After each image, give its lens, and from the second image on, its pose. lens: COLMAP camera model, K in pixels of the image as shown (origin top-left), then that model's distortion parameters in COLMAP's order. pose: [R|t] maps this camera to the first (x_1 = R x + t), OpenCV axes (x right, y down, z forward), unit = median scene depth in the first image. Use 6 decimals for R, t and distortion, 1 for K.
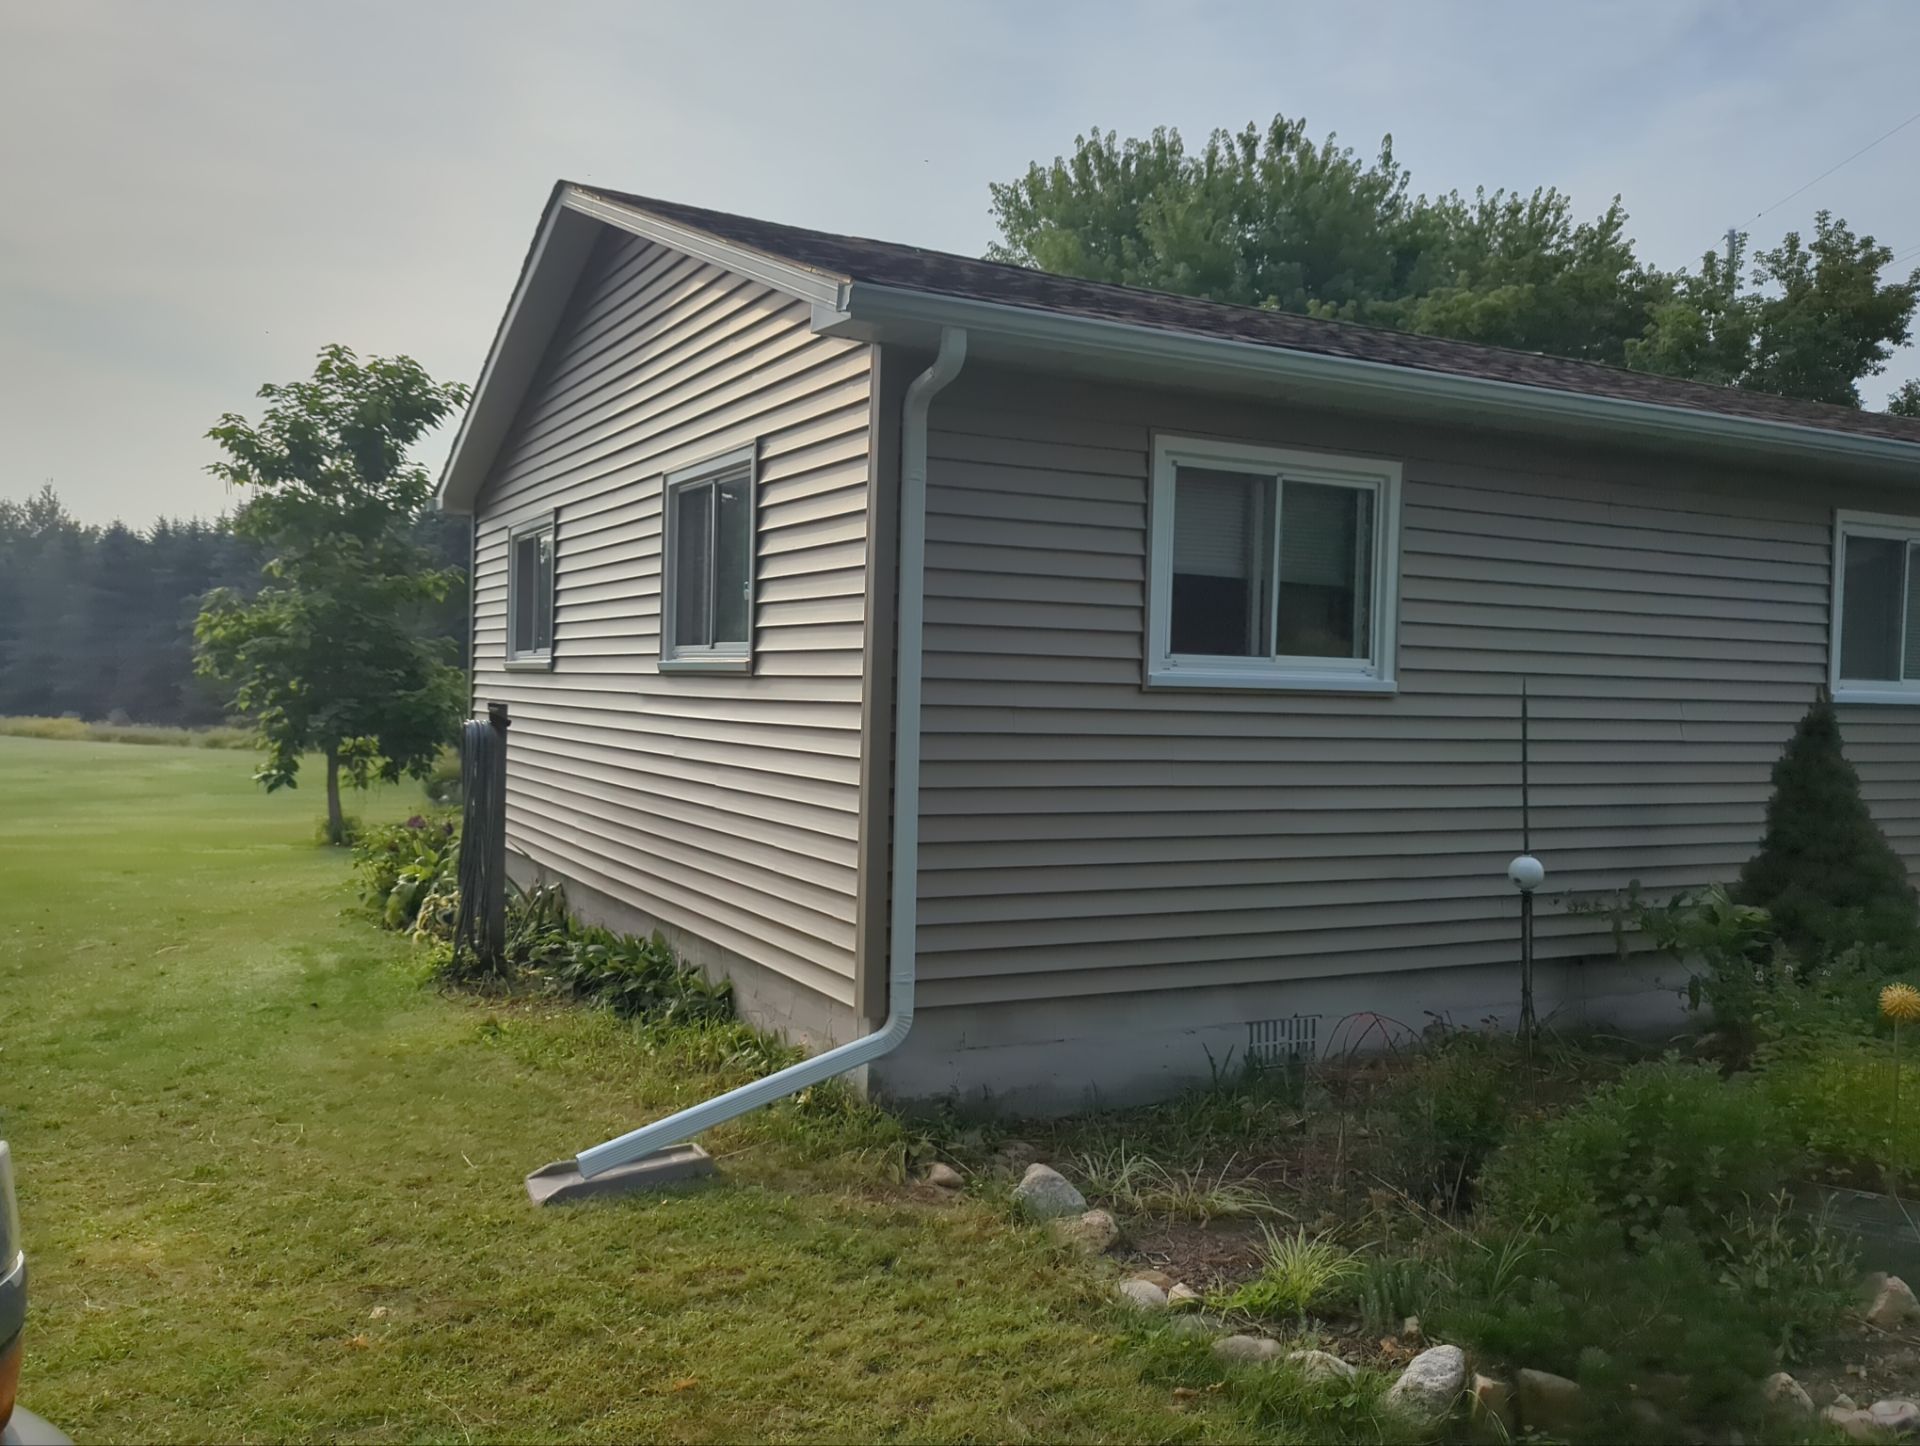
lens RADIAL K [[1566.2, 0, 959.4], [0, 1566.2, 710.9], [0, 0, 1]] dist [0.067875, -0.059725]
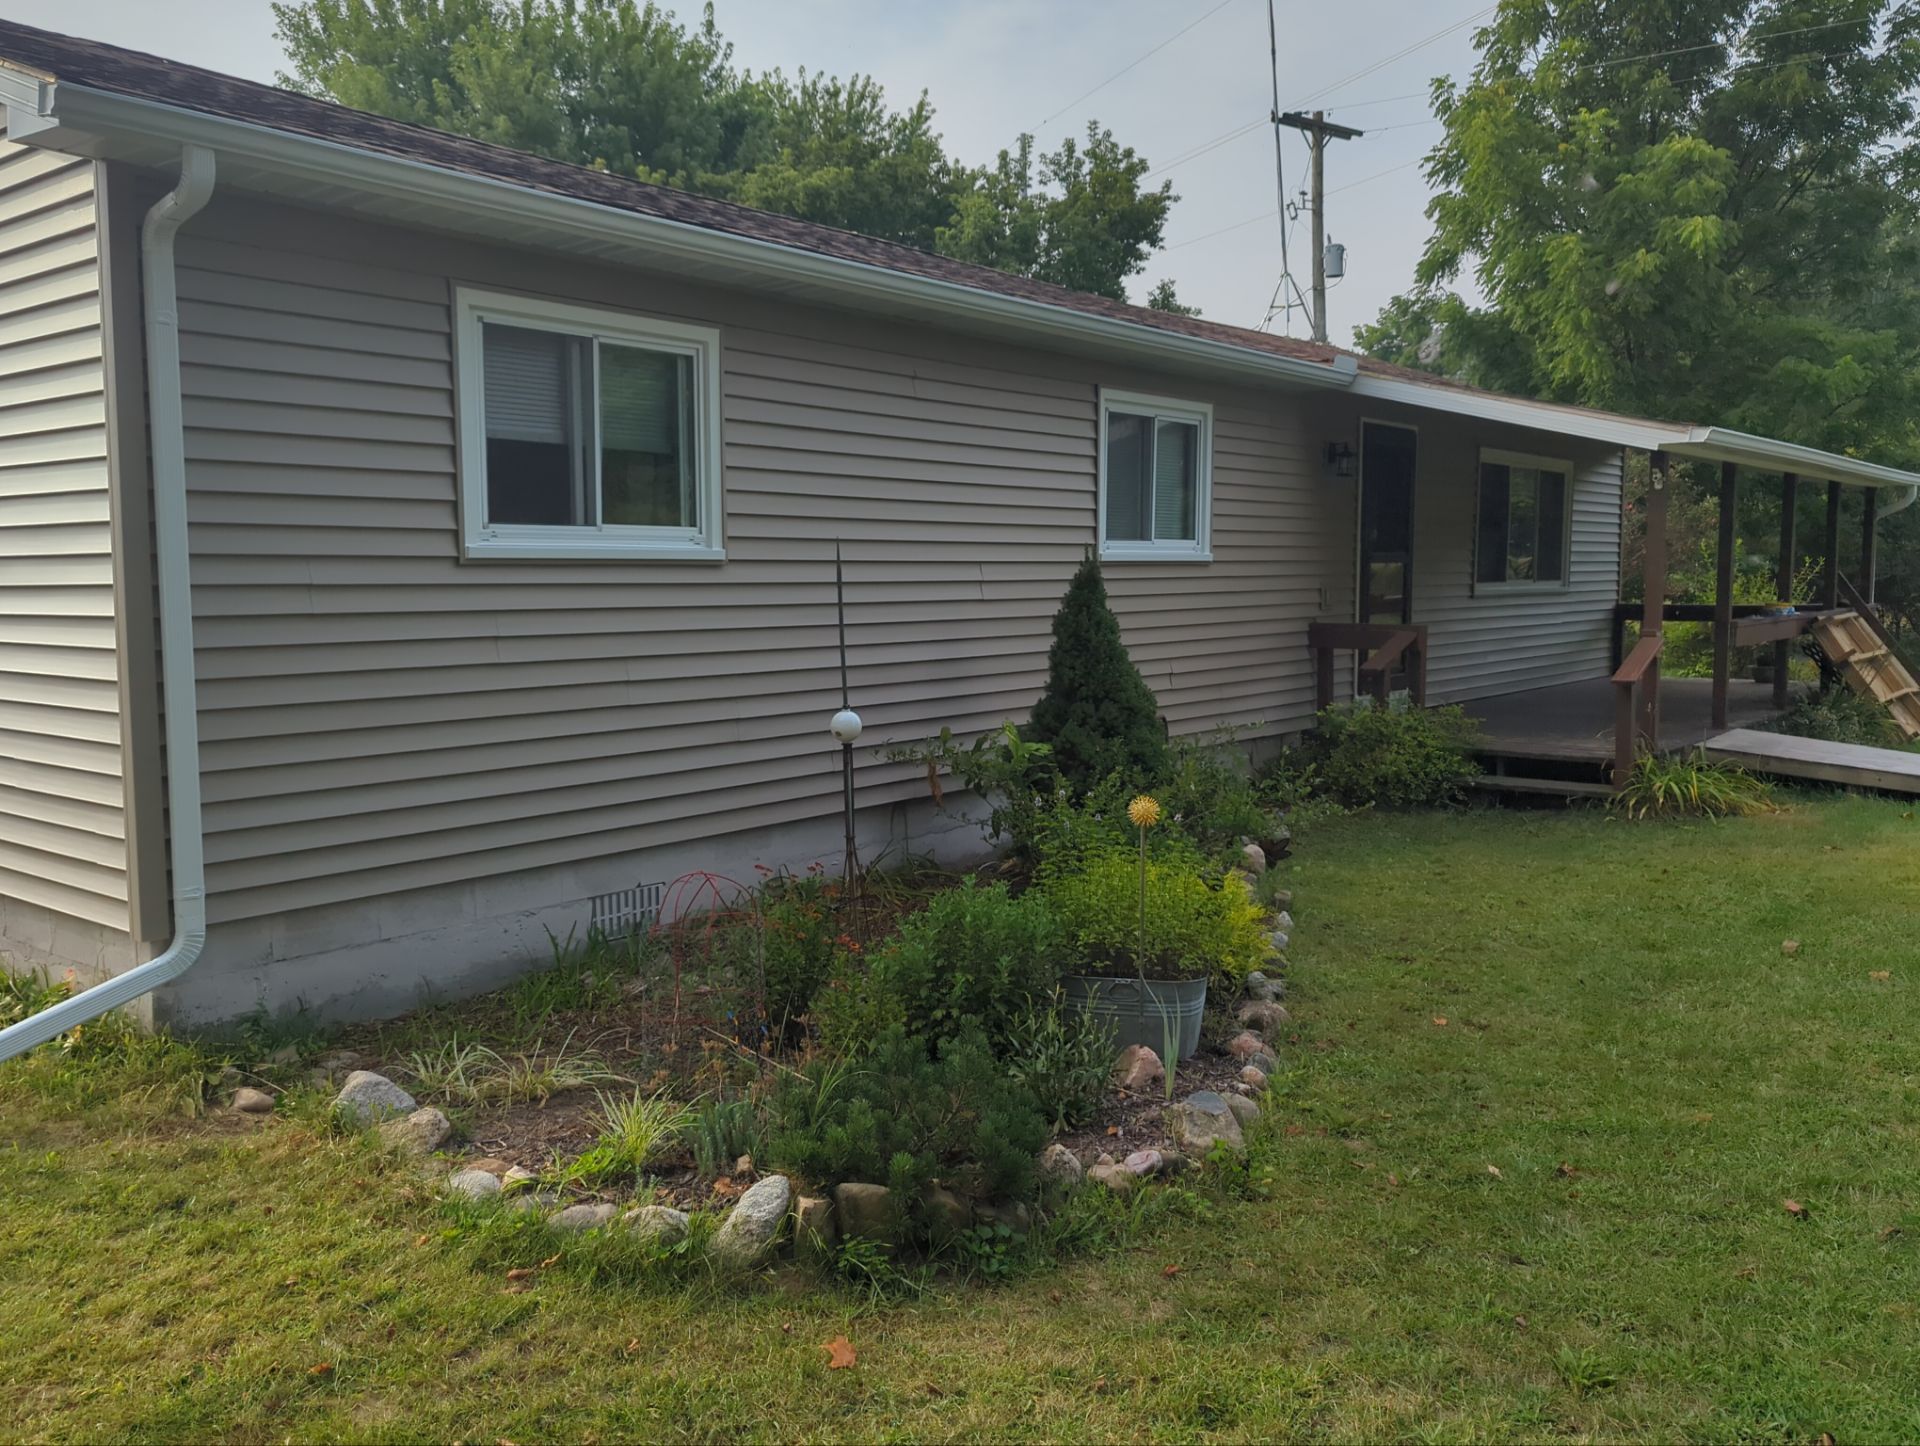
lens RADIAL K [[1567.9, 0, 958.3], [0, 1567.9, 701.0], [0, 0, 1]] dist [0.065967, -0.056750]
pose [[0.919613, -0.060891, 0.388077, 0.019814], [0.033288, 0.996439, 0.077465, 0.006110], [-0.391412, -0.058320, 0.918365, 0.007773]]
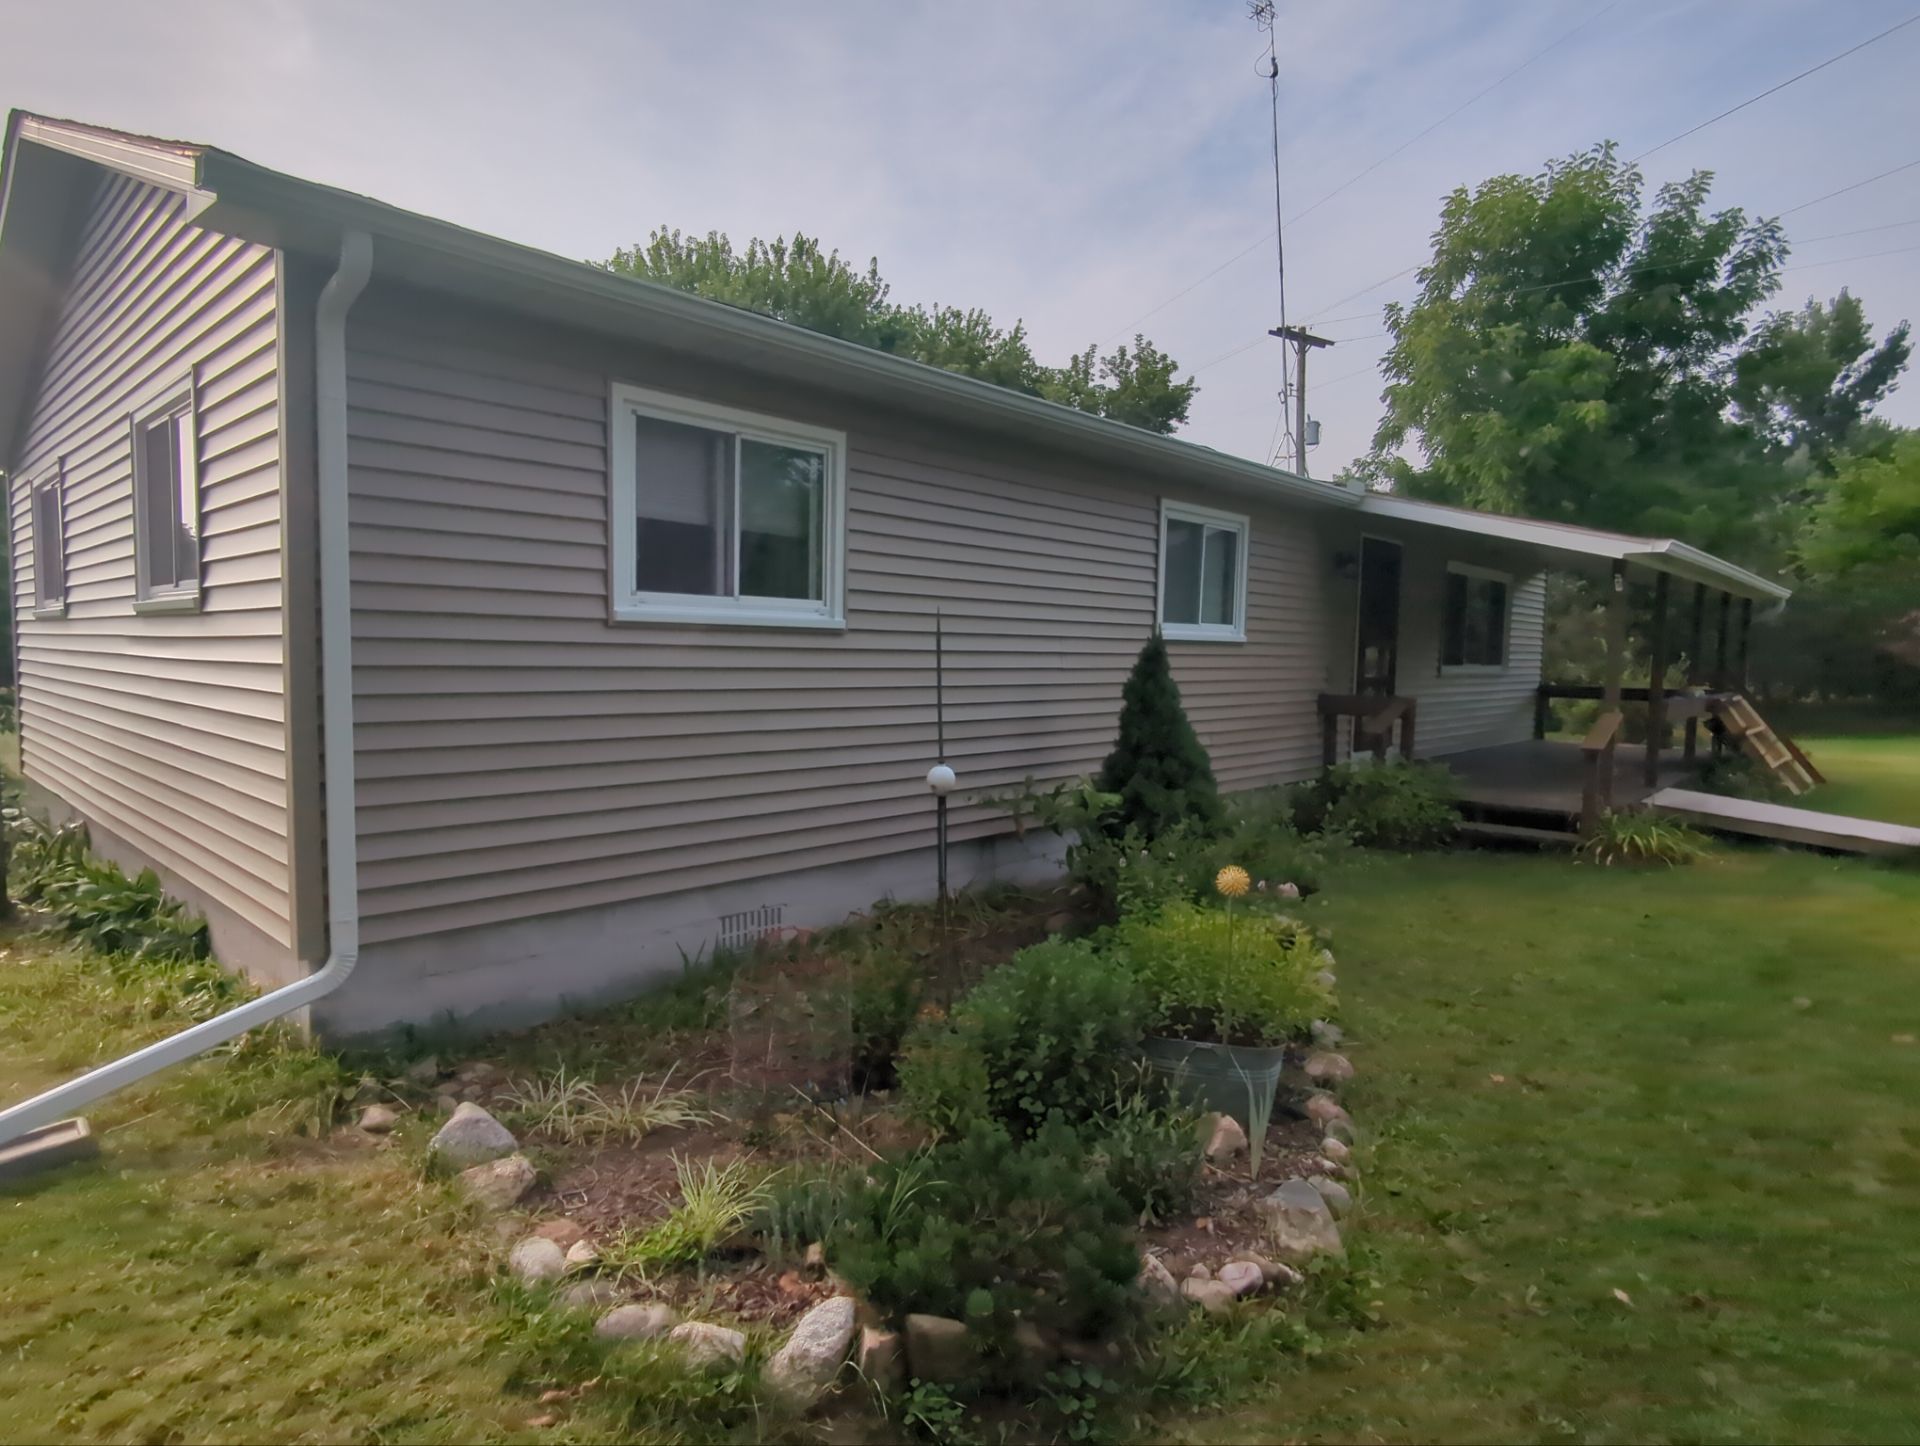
lens RADIAL K [[1058.0, 0, 951.6], [0, 1058.0, 759.2], [0, 0, 1]] dist [0.016197, -0.001476]
pose [[0.947154, -0.041408, 0.318097, 0.105803], [0.011556, 0.995394, 0.095167, 0.012222], [-0.320572, -0.086462, 0.943270, 0.235636]]
